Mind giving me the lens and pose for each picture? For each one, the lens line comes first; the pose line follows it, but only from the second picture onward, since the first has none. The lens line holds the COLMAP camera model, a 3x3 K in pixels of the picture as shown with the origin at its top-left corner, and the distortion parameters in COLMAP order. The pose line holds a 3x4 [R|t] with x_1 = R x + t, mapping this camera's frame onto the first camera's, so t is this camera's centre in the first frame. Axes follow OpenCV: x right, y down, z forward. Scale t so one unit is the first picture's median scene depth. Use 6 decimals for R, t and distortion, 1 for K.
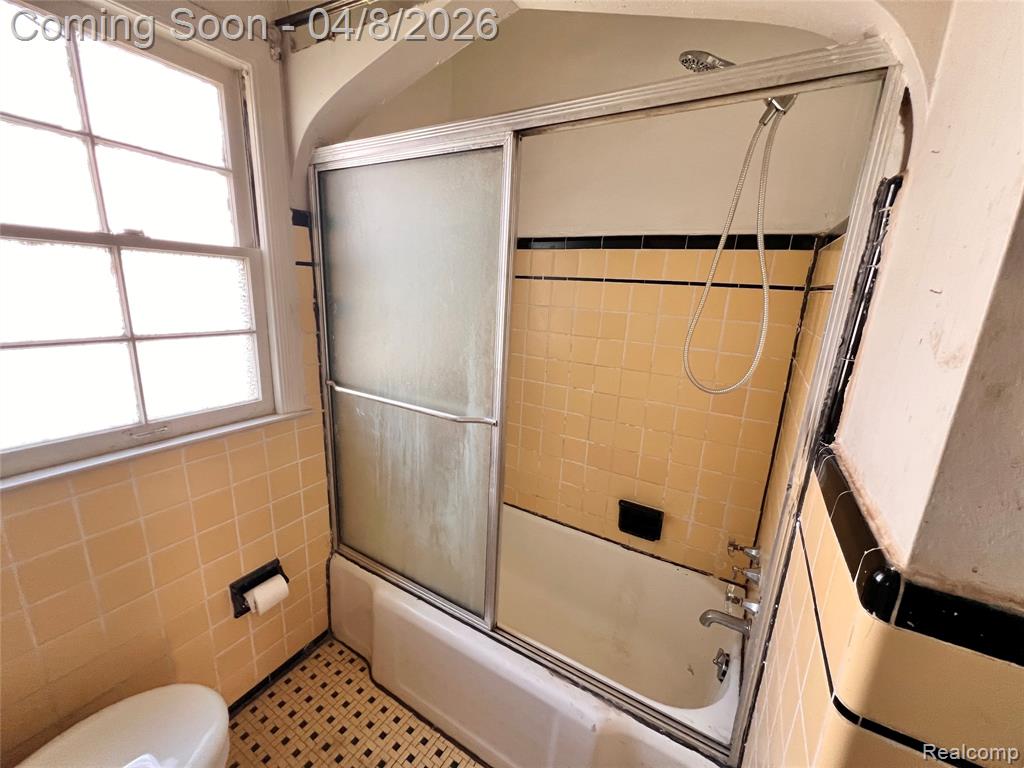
lens RADIAL K [[407.4, 0, 509.2], [0, 407.4, 385.8], [0, 0, 1]] dist [0.000158, 0.000059]
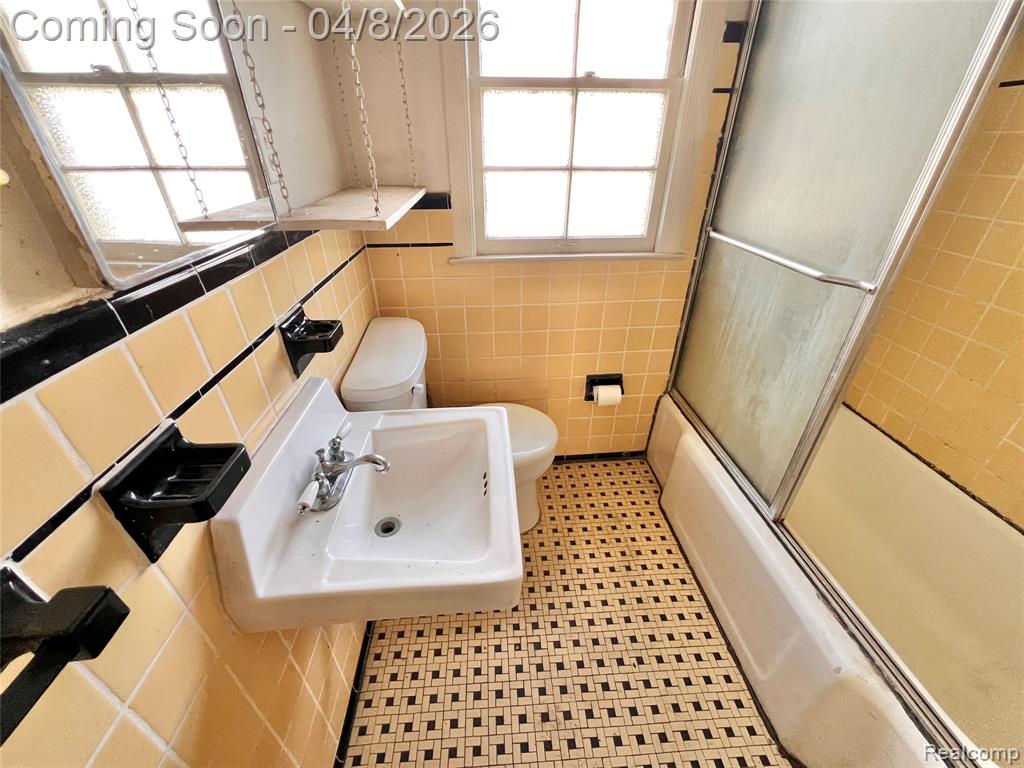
lens RADIAL K [[407.4, 0, 512.9], [0, 407.4, 383.1], [0, 0, 1]] dist [0.000158, 0.000059]
pose [[0.570532, 0.374718, -0.730808, 0.163805], [-0.167800, 0.924260, 0.342910, 0.084597], [0.803951, -0.073012, 0.590197, 0.000980]]
